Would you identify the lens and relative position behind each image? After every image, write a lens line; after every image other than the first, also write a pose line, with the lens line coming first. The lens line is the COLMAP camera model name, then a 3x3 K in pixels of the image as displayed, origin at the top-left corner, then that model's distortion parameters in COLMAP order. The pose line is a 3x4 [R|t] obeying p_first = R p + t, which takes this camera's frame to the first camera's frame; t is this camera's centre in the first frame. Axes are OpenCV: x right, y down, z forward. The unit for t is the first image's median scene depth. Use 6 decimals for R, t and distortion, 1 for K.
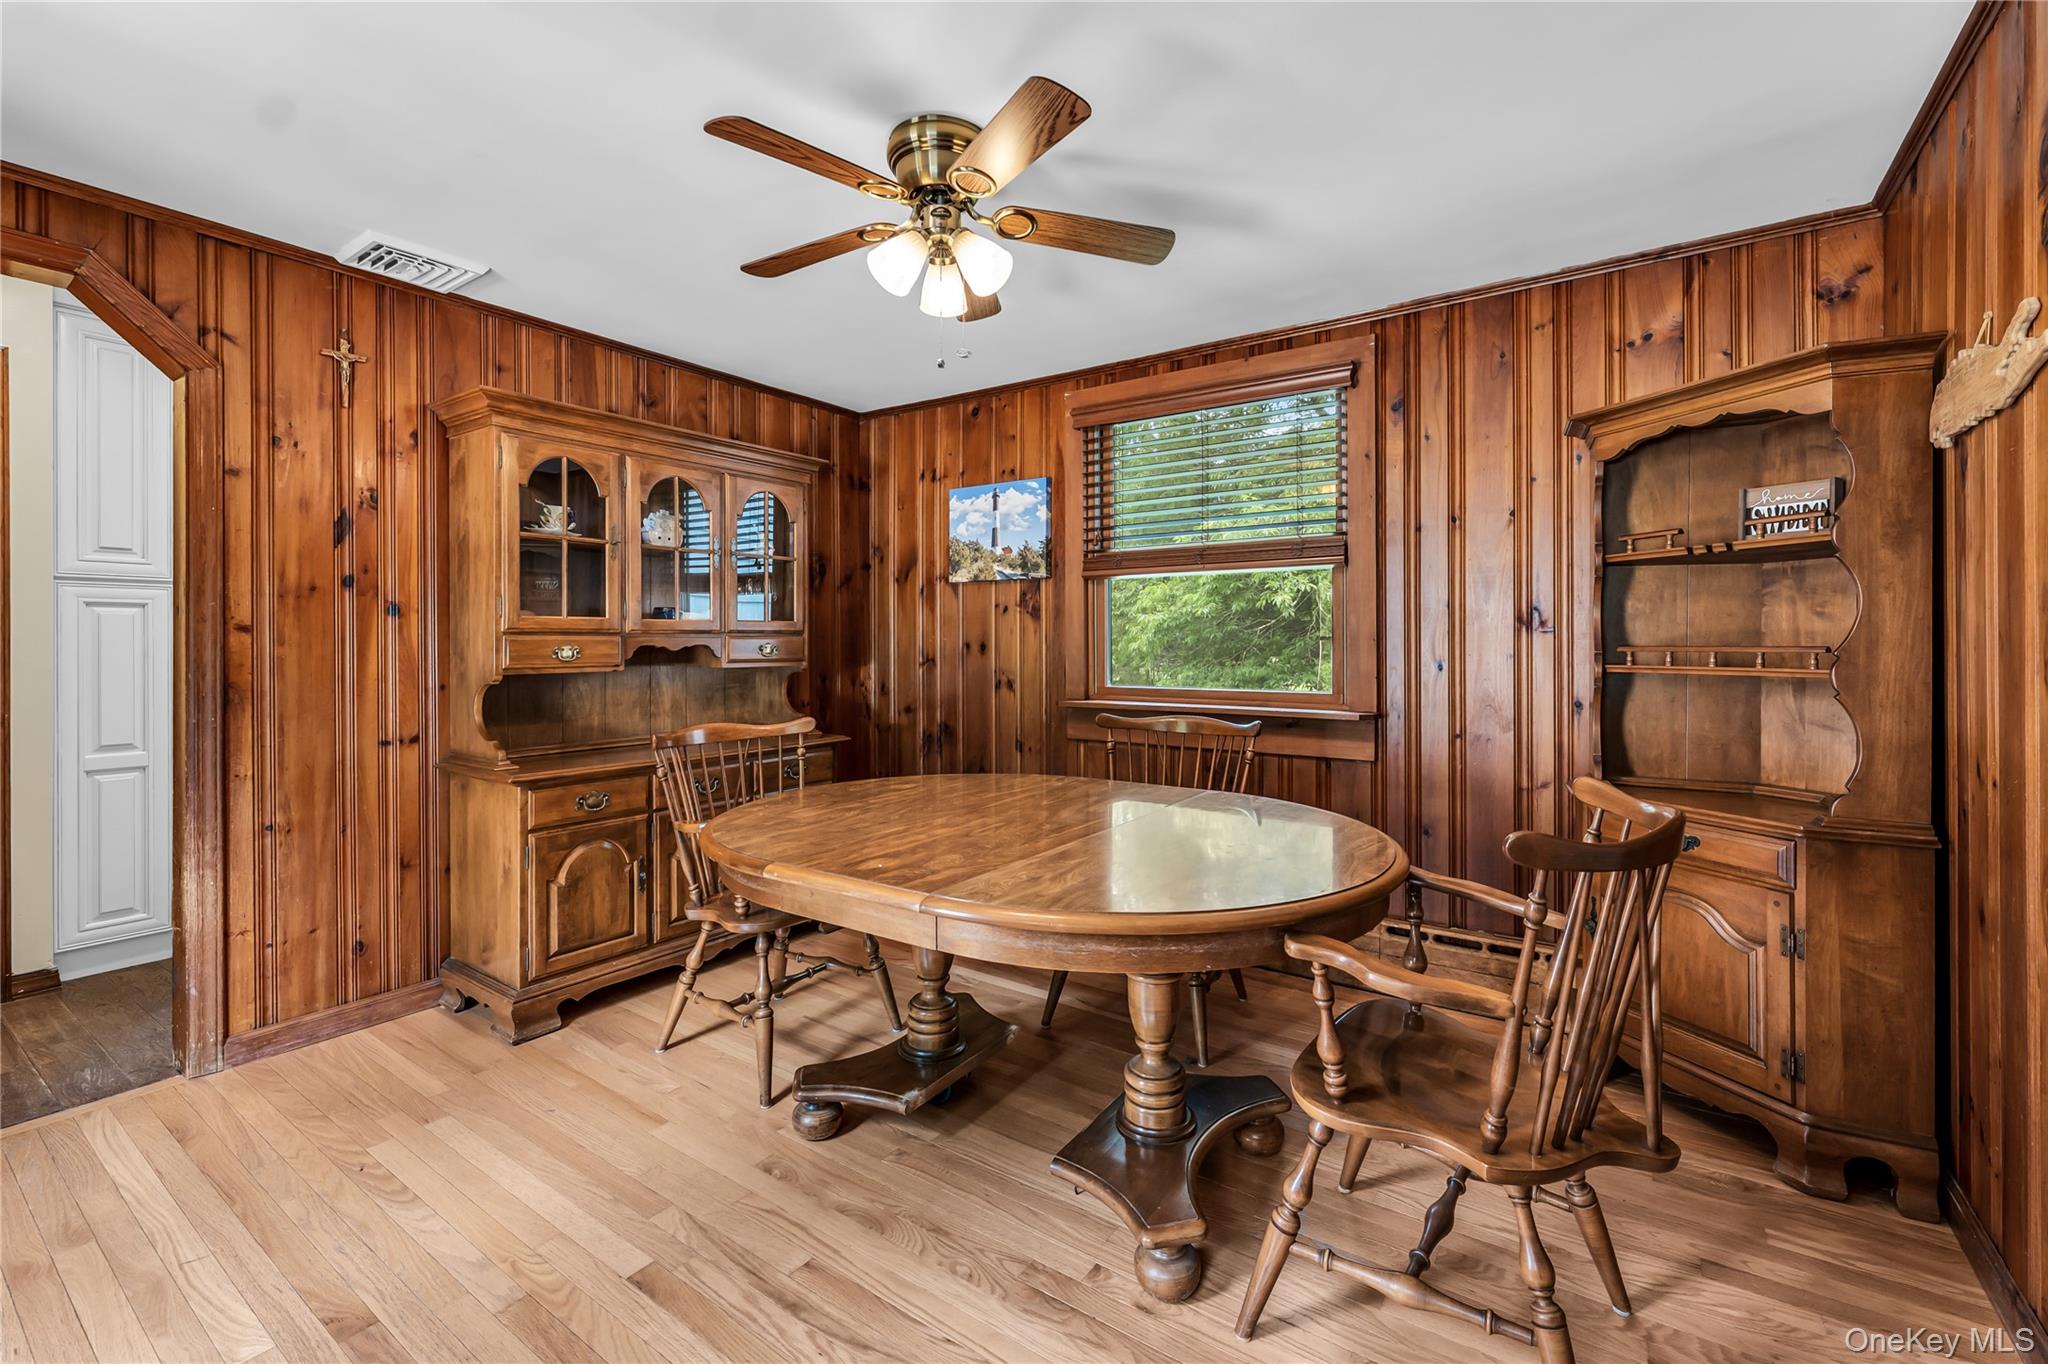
lens RADIAL K [[857.9, 0, 1033.9], [0, 857.9, 646.6], [0, 0, 1]] dist [0.001225, 0.000033]
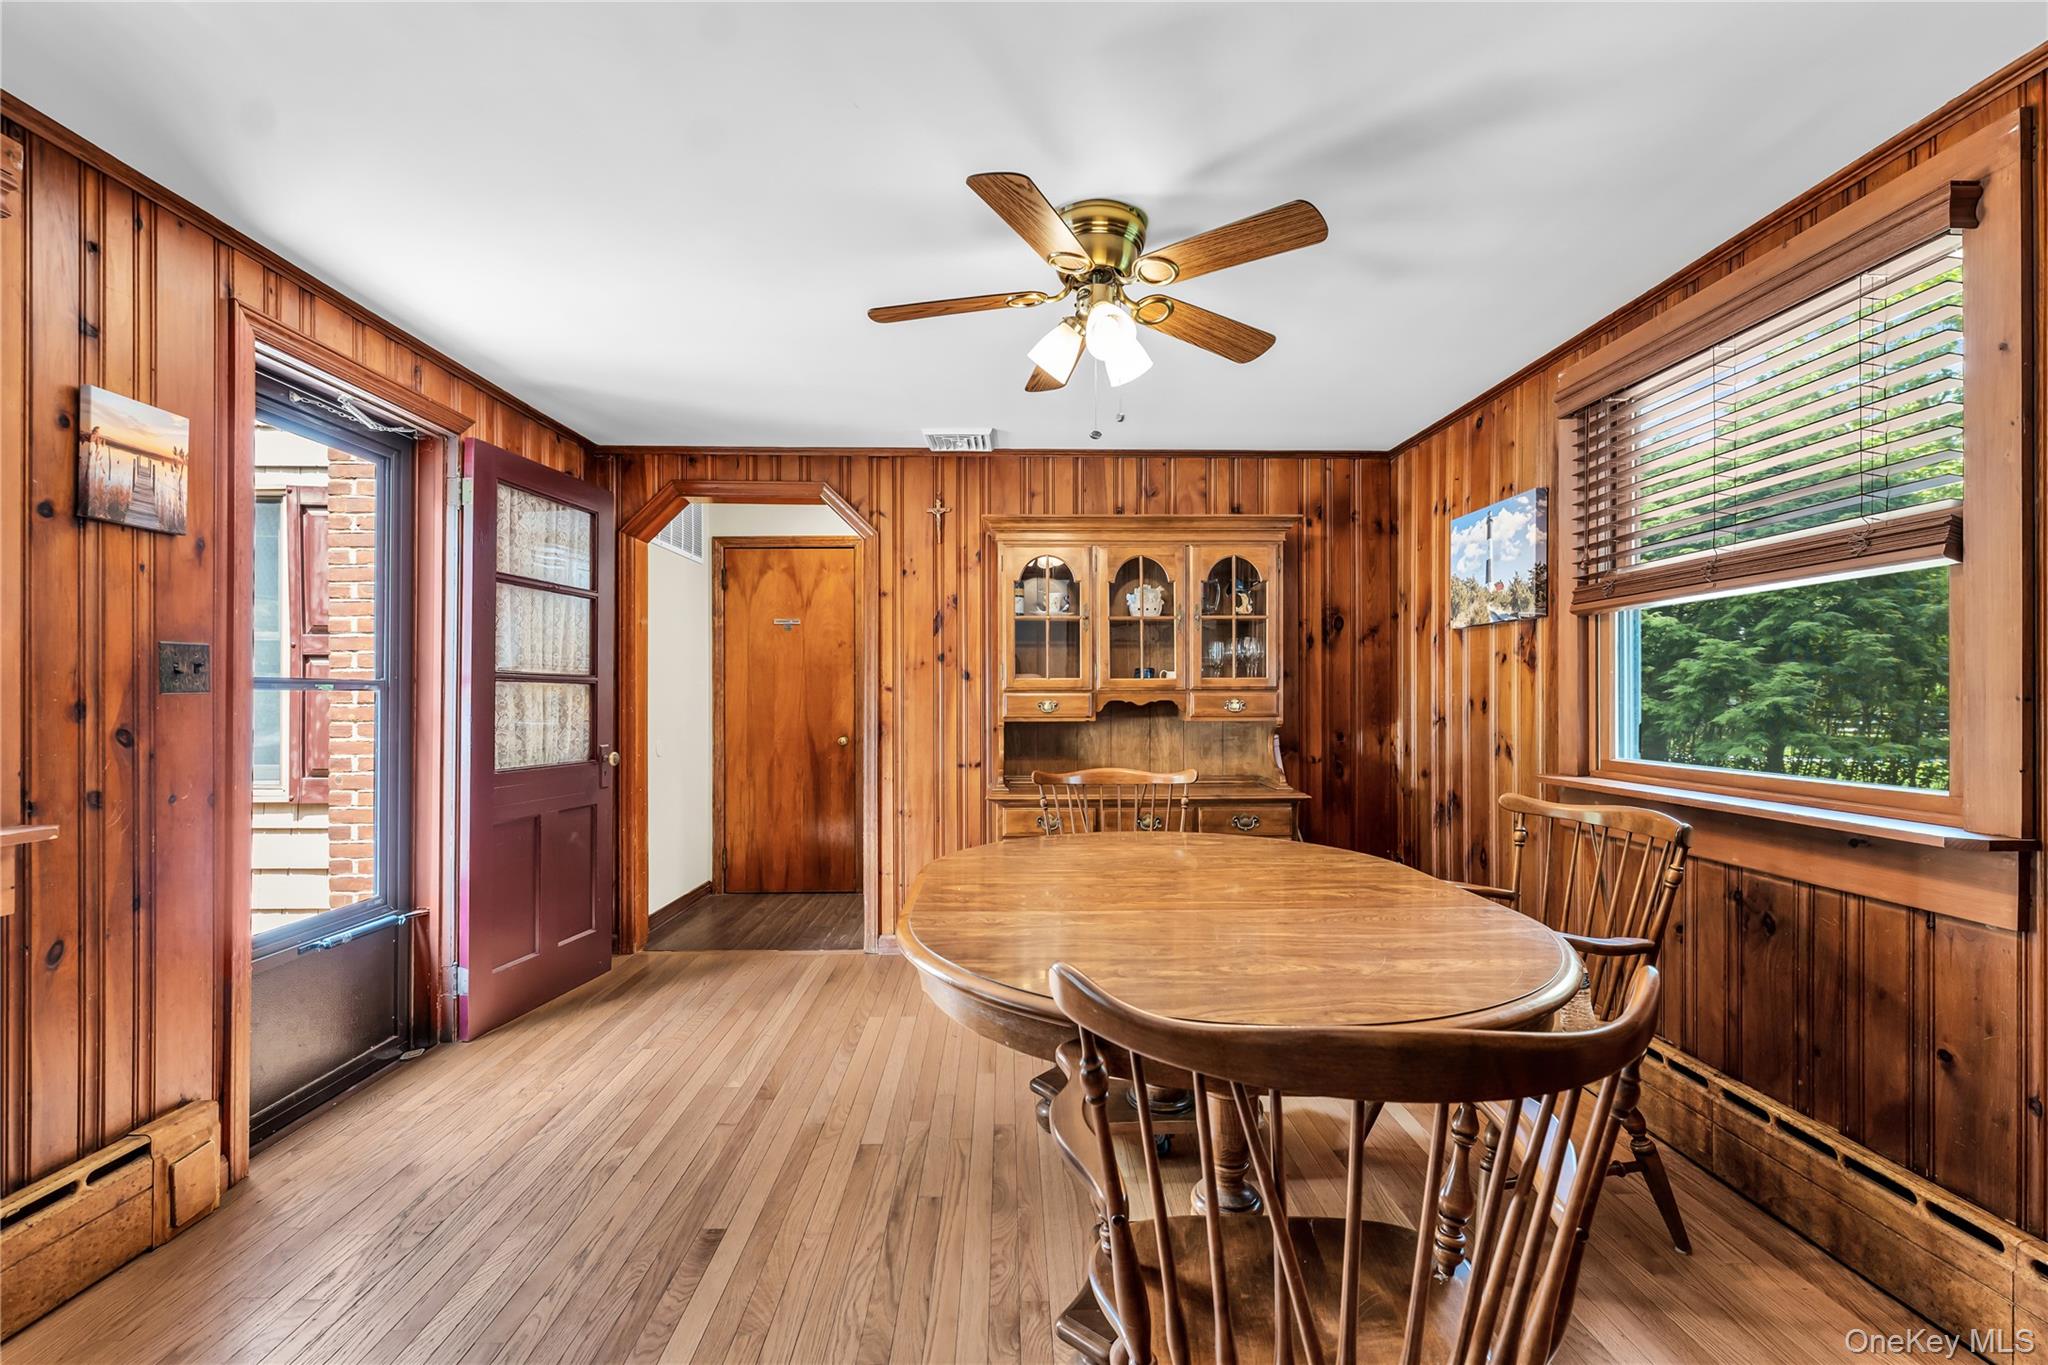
lens RADIAL K [[844.4, 0, 1032.1], [0, 844.4, 698.7], [0, 0, 1]] dist [-0.000418, -0.000205]
pose [[0.591725, 0.003763, -0.806131, 0.364435], [-0.004932, 0.999987, 0.001047, -0.003892], [0.806124, 0.003356, 0.591736, 0.174871]]
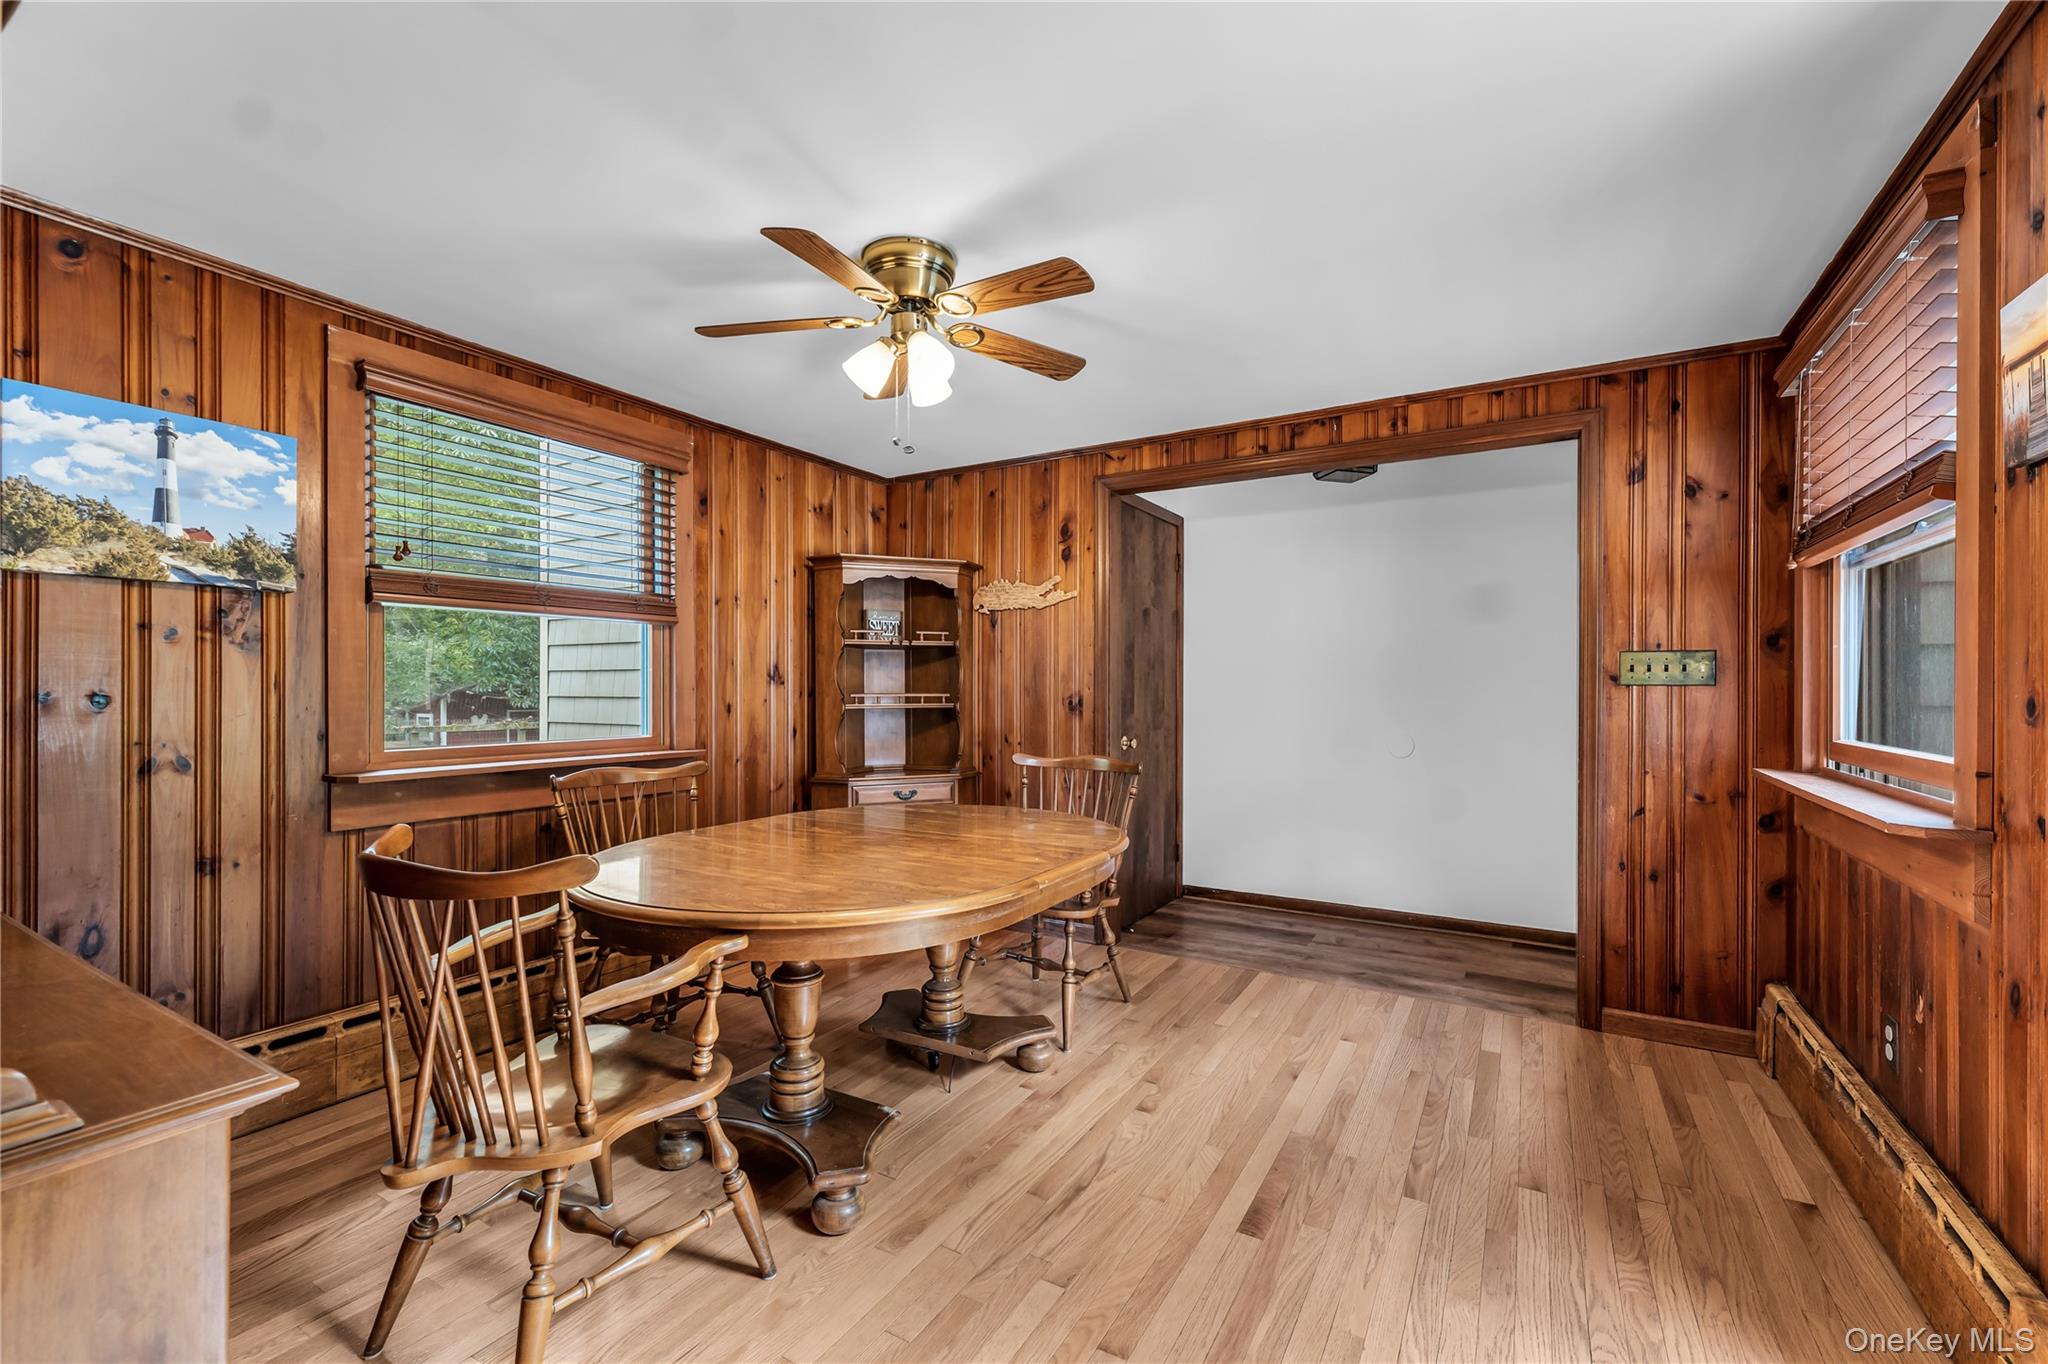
lens RADIAL K [[865.5, 0, 1024.0], [0, 865.5, 686.0], [0, 0, 1]] dist [-0.000155, -0.000029]
pose [[-0.068455, 0.010303, 0.997601, -0.681267], [0.009595, 0.999907, -0.009669, 0.002787], [-0.997608, 0.008910, -0.068547, 0.494484]]
